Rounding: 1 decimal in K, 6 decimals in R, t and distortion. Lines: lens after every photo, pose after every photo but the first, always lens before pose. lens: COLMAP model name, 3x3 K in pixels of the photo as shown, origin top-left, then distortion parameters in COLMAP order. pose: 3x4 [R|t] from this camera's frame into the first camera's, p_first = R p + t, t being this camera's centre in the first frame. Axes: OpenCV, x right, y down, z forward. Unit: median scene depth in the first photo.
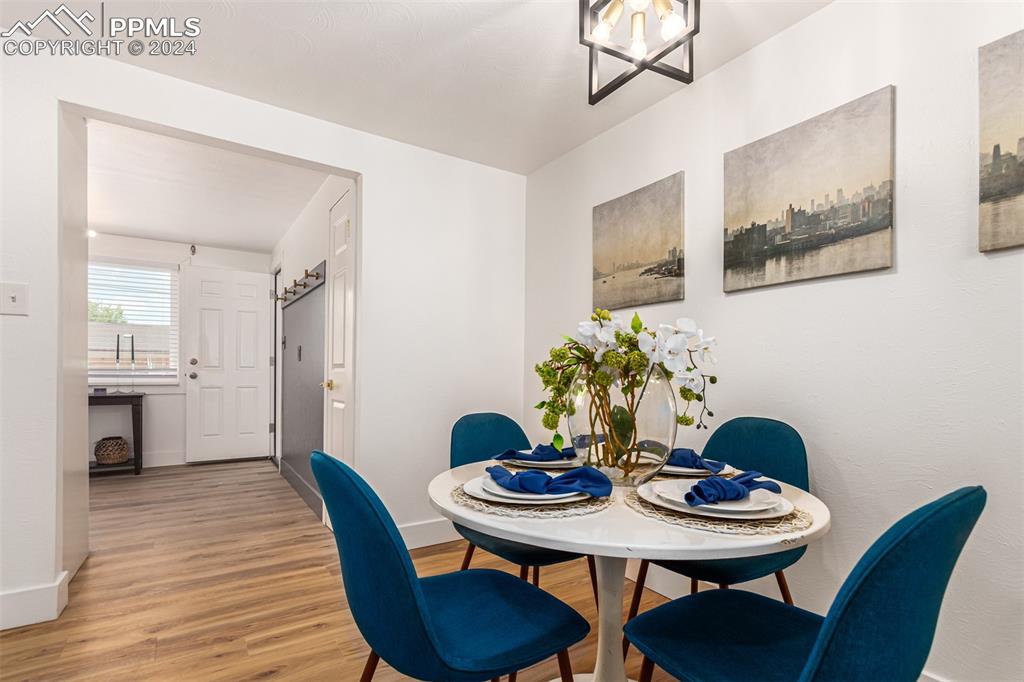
lens RADIAL K [[486.1, 0, 516.8], [0, 486.1, 367.4], [0, 0, 1]] dist [0.002625, 0.000531]
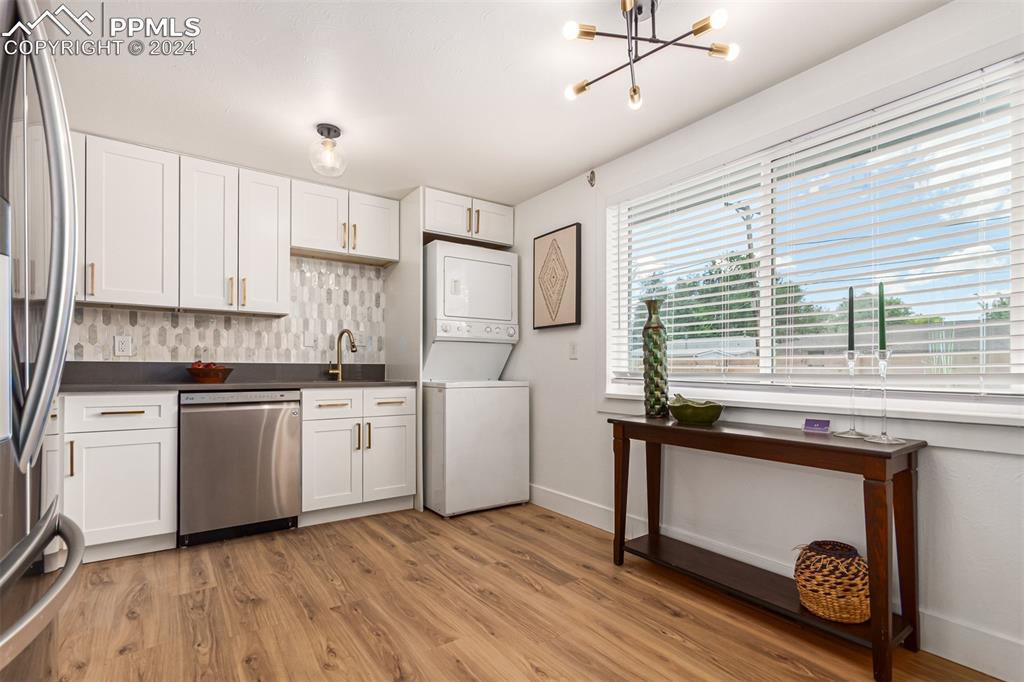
lens RADIAL K [[486.1, 0, 516.8], [0, 486.1, 367.4], [0, 0, 1]] dist [0.002625, 0.000531]
pose [[0.034637, -0.011683, -0.999332, -0.457788], [-0.003869, 0.999923, -0.011824, 0.003554], [0.999392, 0.004276, 0.034590, 0.755937]]
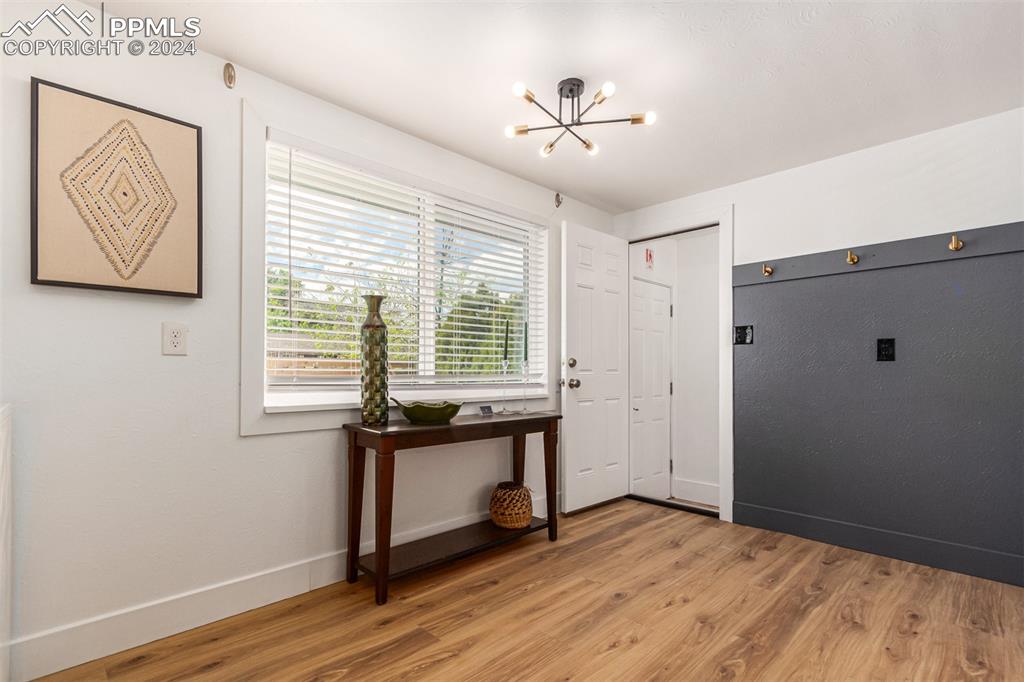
lens RADIAL K [[473.9, 0, 512.6], [0, 473.9, 366.3], [0, 0, 1]] dist [0.000007, 0.000406]
pose [[0.984045, -0.004728, 0.177854, -0.975127], [0.005828, 0.999967, -0.005663, -0.004596], [-0.177822, 0.006609, 0.984041, 0.410906]]
